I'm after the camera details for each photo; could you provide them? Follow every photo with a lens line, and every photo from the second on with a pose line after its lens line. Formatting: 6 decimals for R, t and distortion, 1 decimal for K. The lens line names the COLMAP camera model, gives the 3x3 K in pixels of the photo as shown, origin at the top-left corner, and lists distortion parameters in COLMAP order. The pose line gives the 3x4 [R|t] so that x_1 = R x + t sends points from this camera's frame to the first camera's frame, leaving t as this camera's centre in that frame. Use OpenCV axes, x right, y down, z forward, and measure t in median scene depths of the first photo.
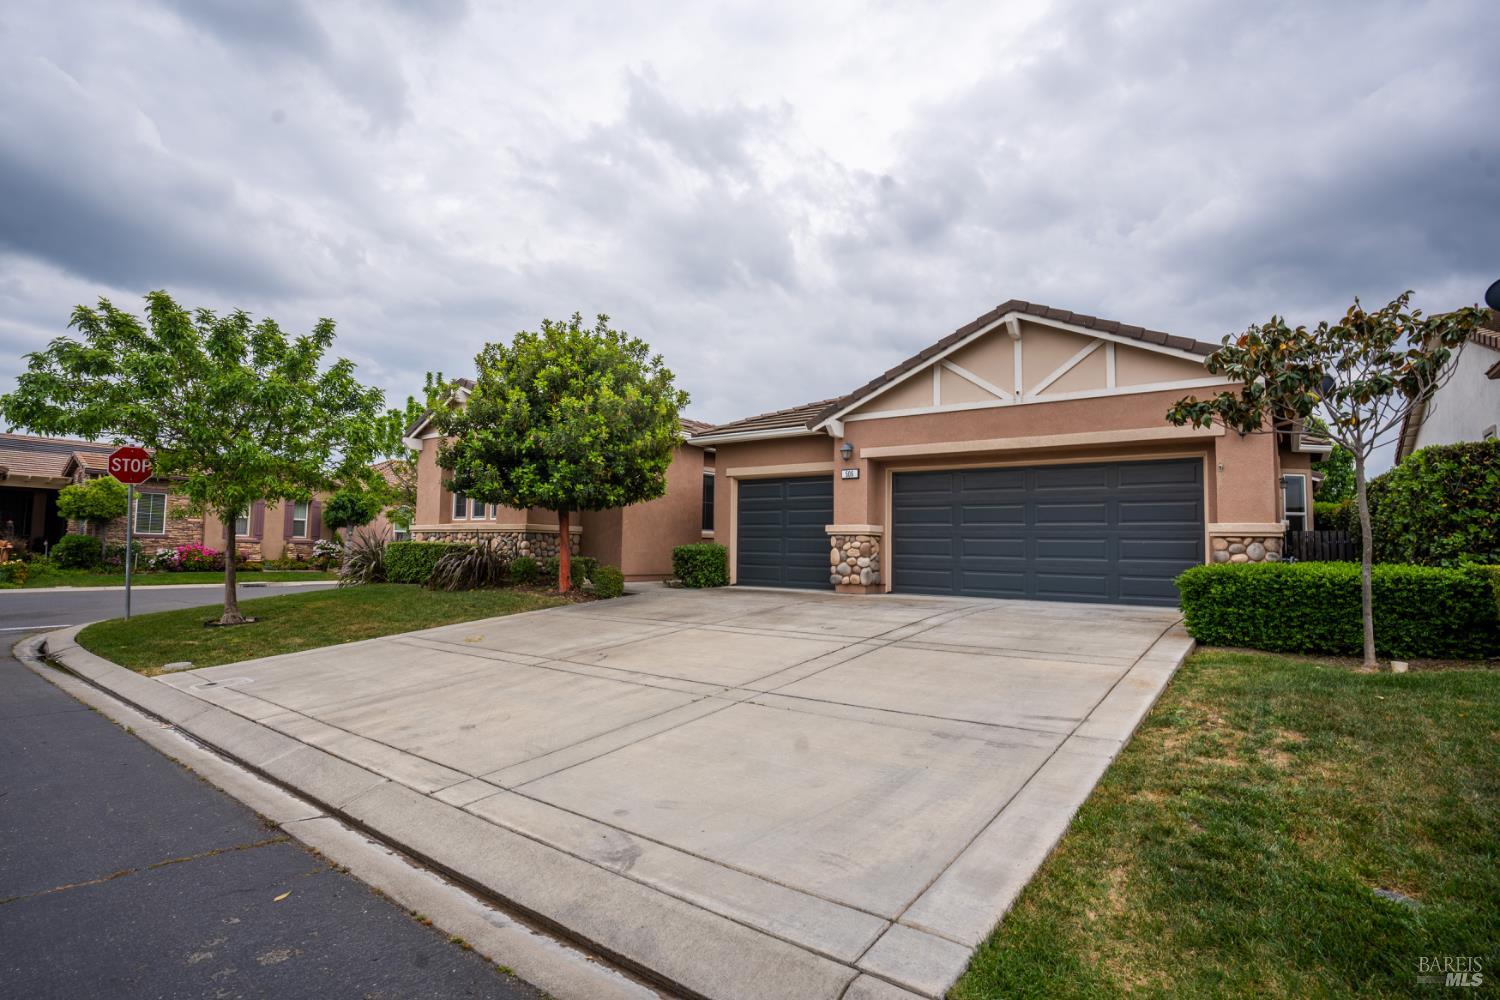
lens RADIAL K [[742.3, 0, 725.9], [0, 742.3, 497.7], [0, 0, 1]] dist [-0.080397, 0.037222]
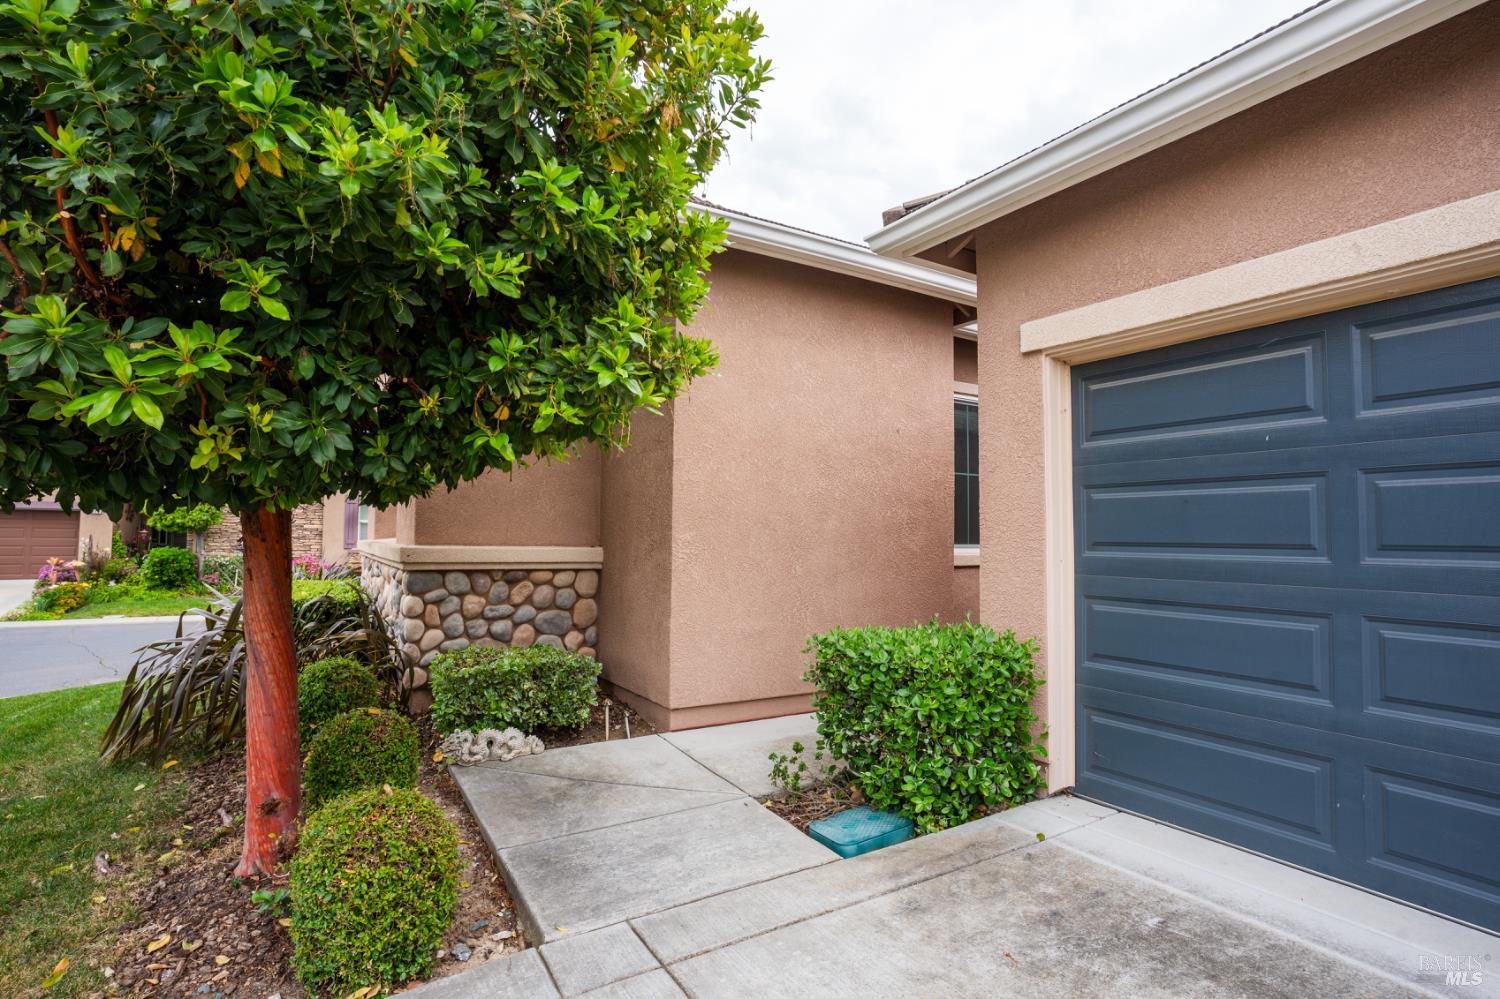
lens RADIAL K [[742.3, 0, 725.9], [0, 742.3, 497.2], [0, 0, 1]] dist [-0.080397, 0.037222]
pose [[0.932960, -0.028915, -0.358817, -0.005084], [0.033554, 0.999414, 0.006707, 0.014366], [0.358413, -0.018297, 0.933384, 0.720832]]
